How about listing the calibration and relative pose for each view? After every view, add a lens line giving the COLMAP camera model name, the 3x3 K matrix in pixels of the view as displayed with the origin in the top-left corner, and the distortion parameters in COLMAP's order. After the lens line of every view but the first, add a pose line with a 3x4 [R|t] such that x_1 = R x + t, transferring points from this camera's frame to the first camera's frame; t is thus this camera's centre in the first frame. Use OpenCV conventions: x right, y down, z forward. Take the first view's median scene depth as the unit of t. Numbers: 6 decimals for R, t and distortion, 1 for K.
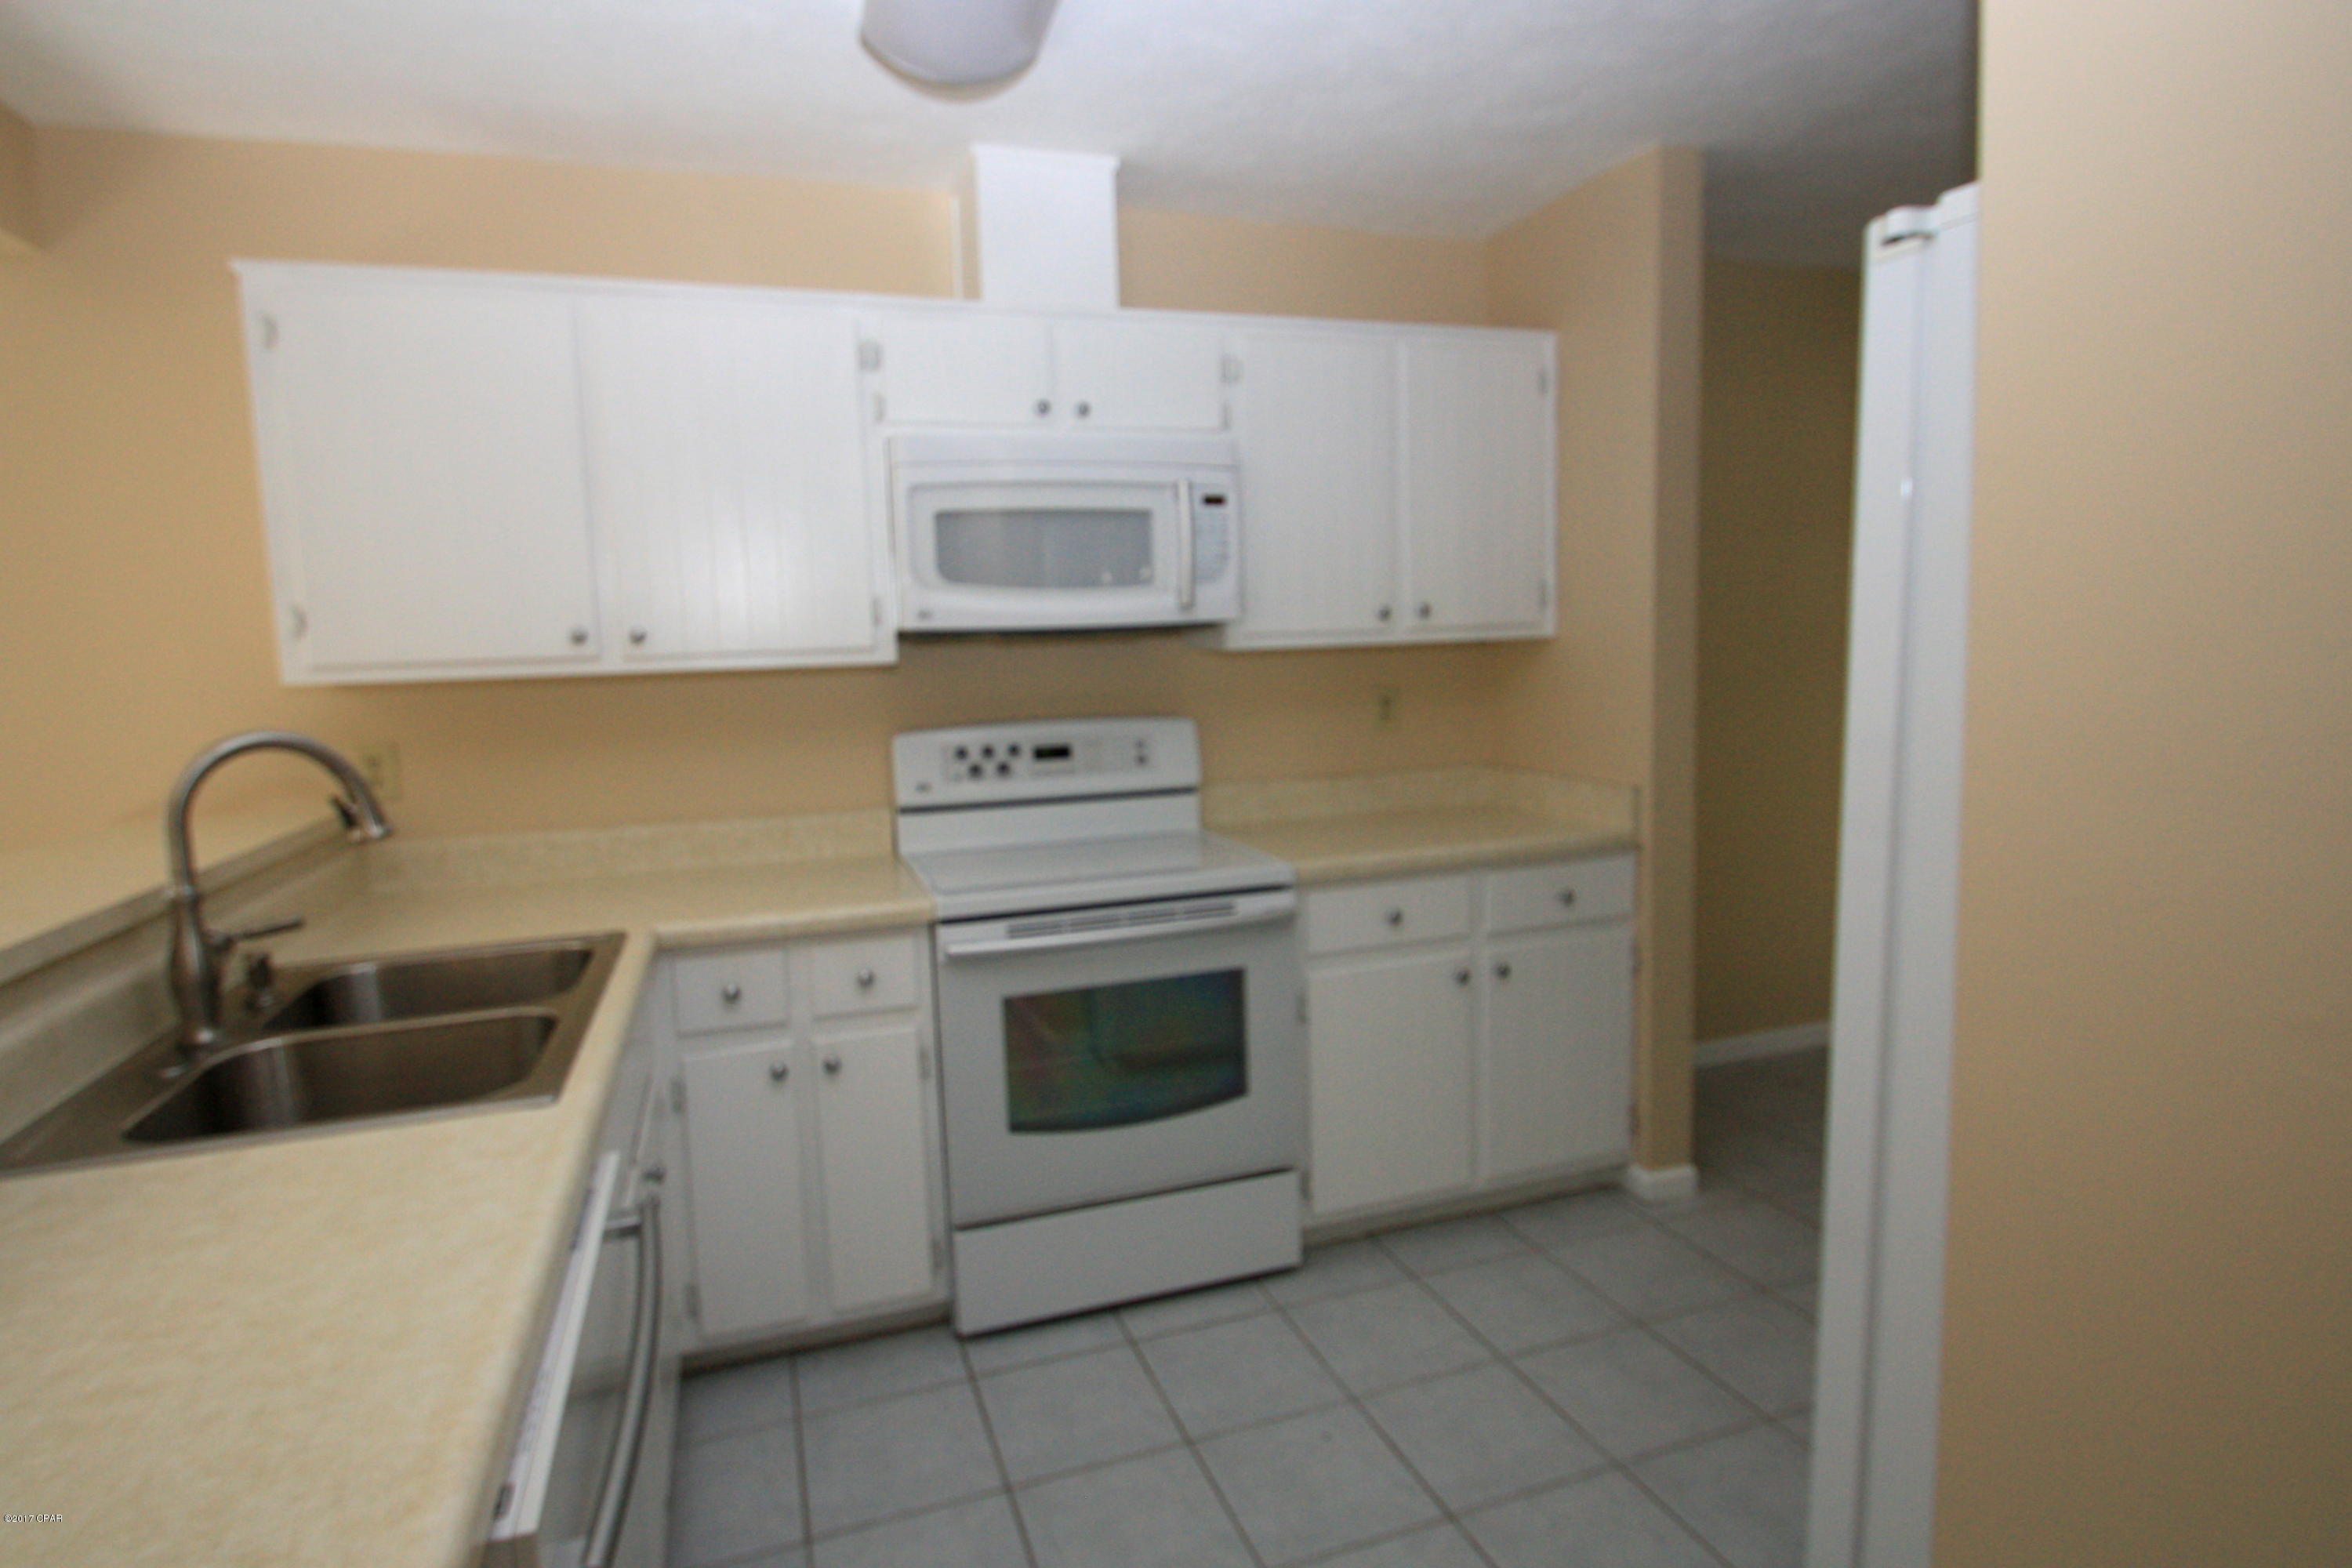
lens RADIAL K [[1197.8, 0, 1134.7], [0, 1197.8, 757.0], [0, 0, 1]] dist [-0.014155, -0.000192]
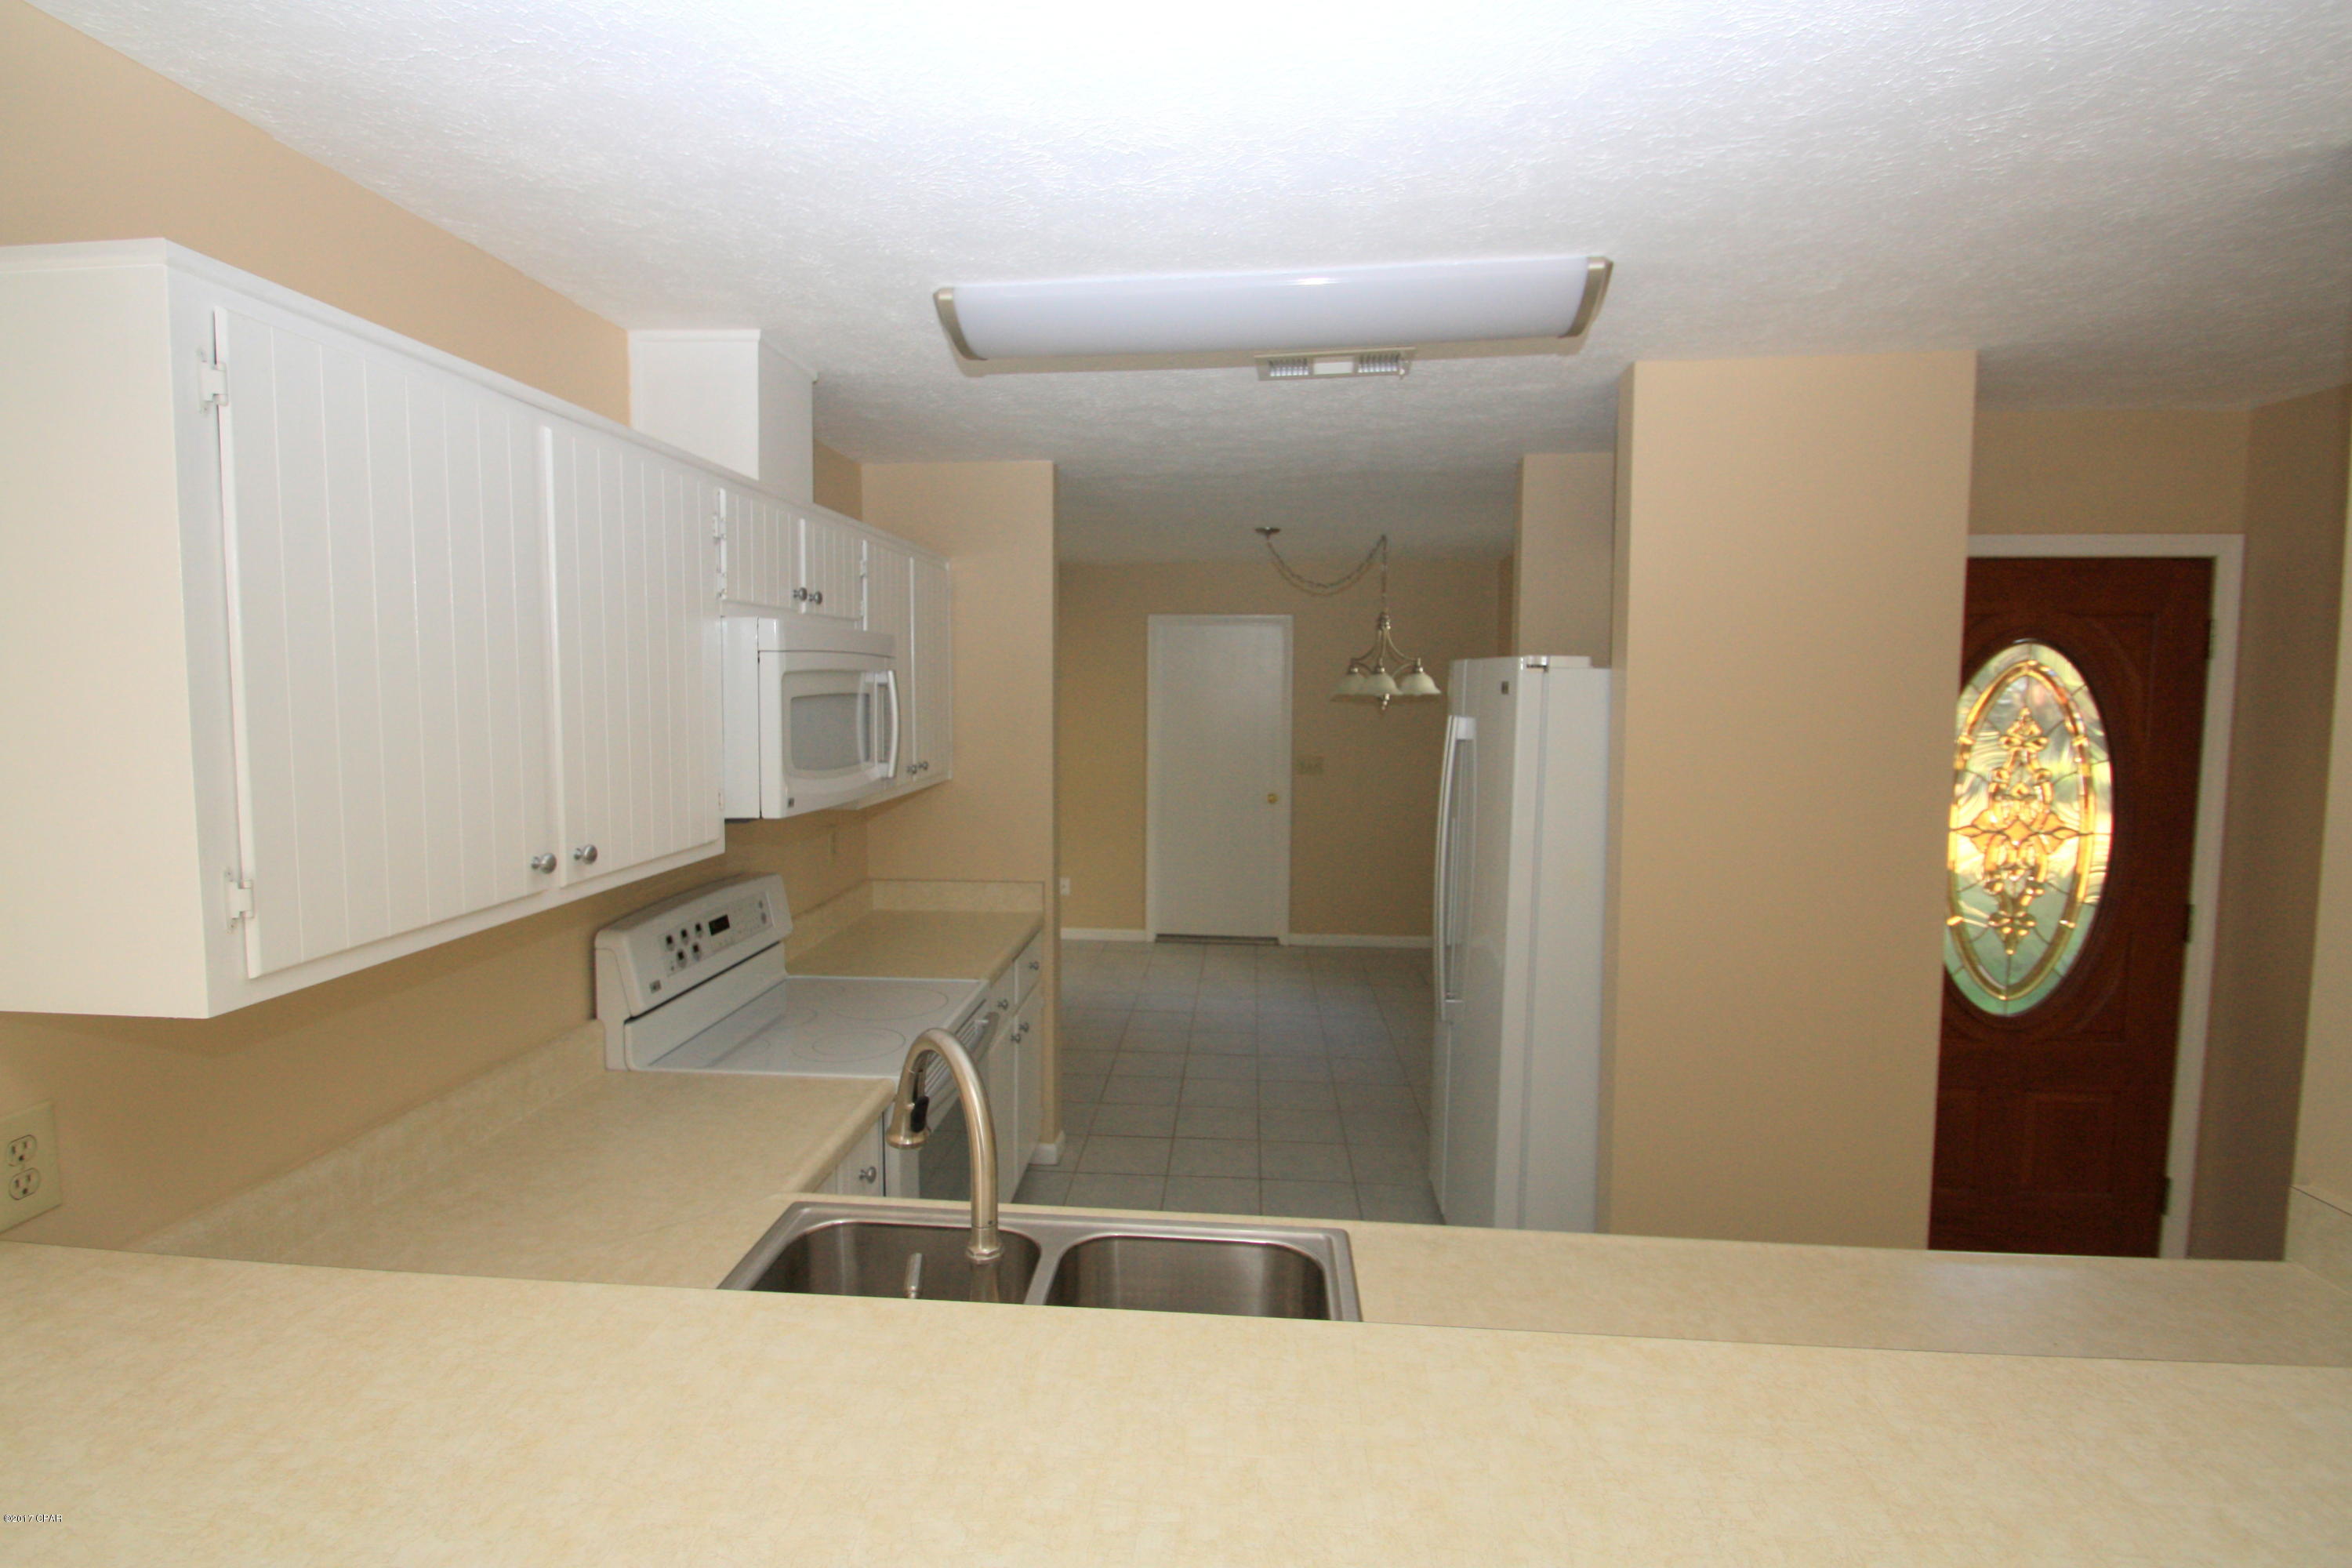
lens RADIAL K [[1125.4, 0, 1157.4], [0, 1125.4, 761.7], [0, 0, 1]] dist [0.001405, -0.007989]
pose [[0.394785, -0.029361, 0.918304, -0.796954], [0.073540, 0.997292, 0.000272, -0.114551], [-0.915826, 0.067424, 0.395875, 0.315009]]
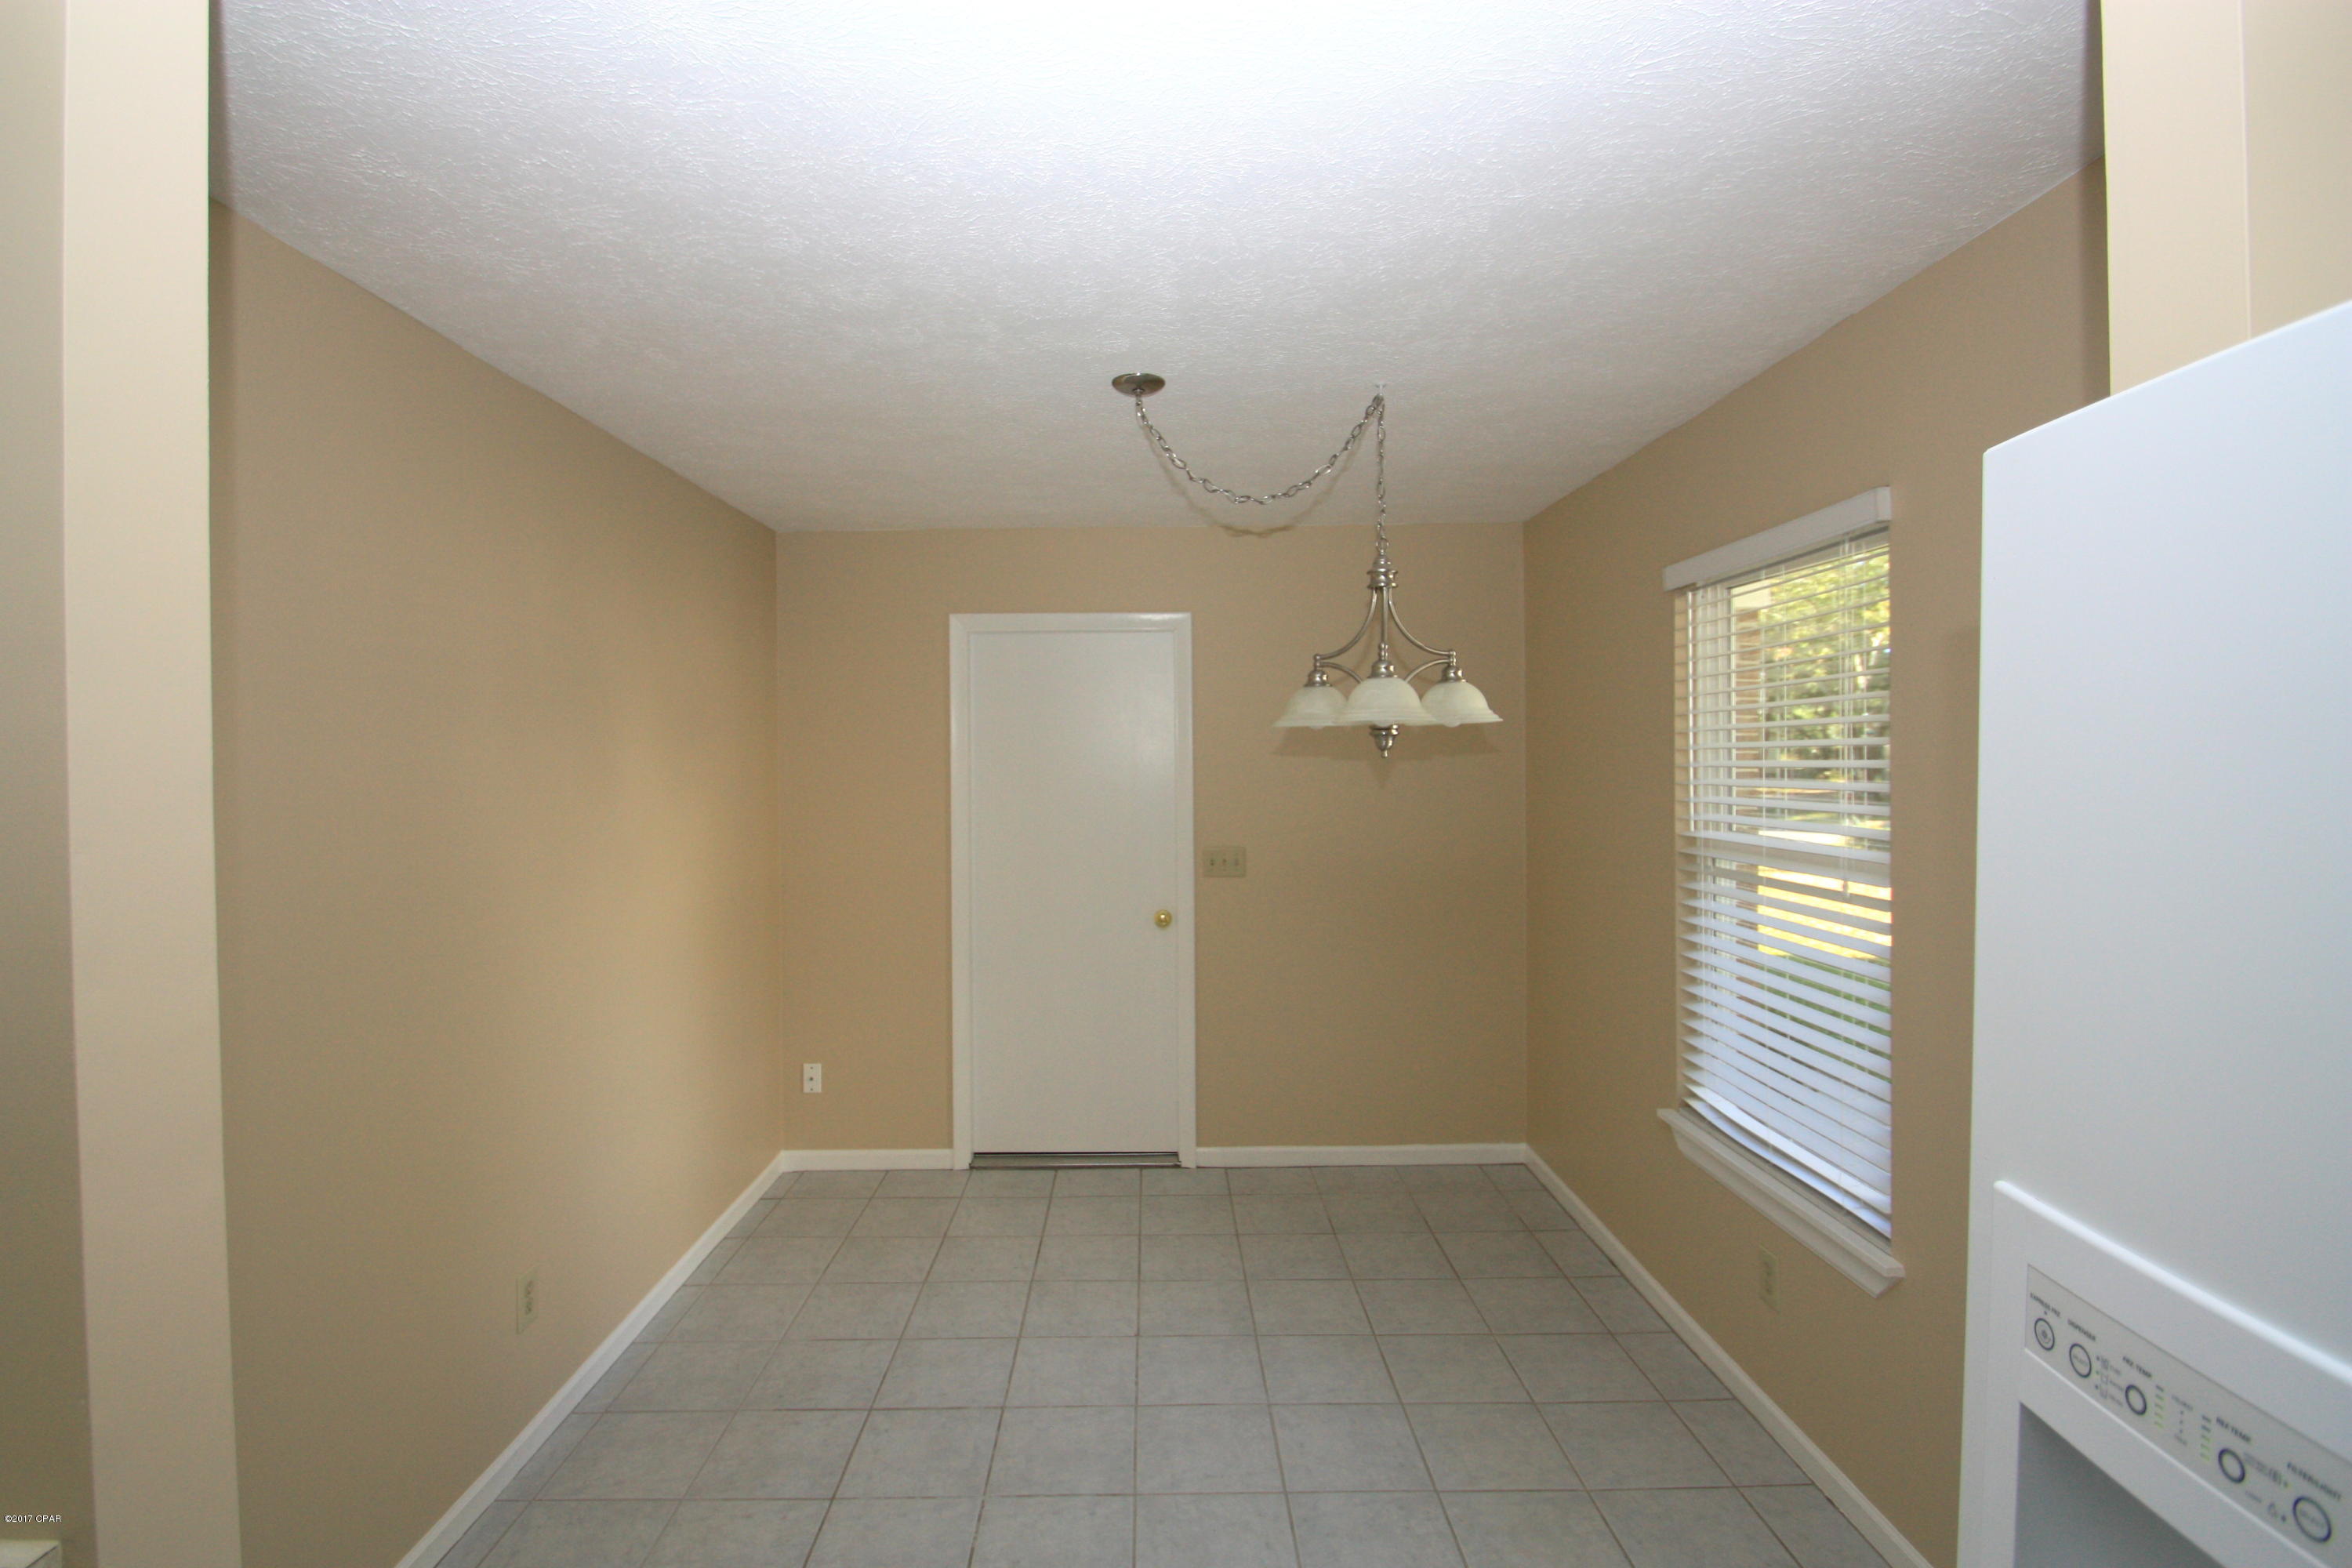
lens RADIAL K [[1125.4, 0, 1177.7], [0, 1125.4, 785.8], [0, 0, 1]] dist [0.001405, -0.007989]
pose [[0.294212, 0.007106, 0.955714, 0.239479], [0.092485, 0.995068, -0.035869, -0.134652], [-0.951255, 0.098942, 0.292103, 0.625789]]
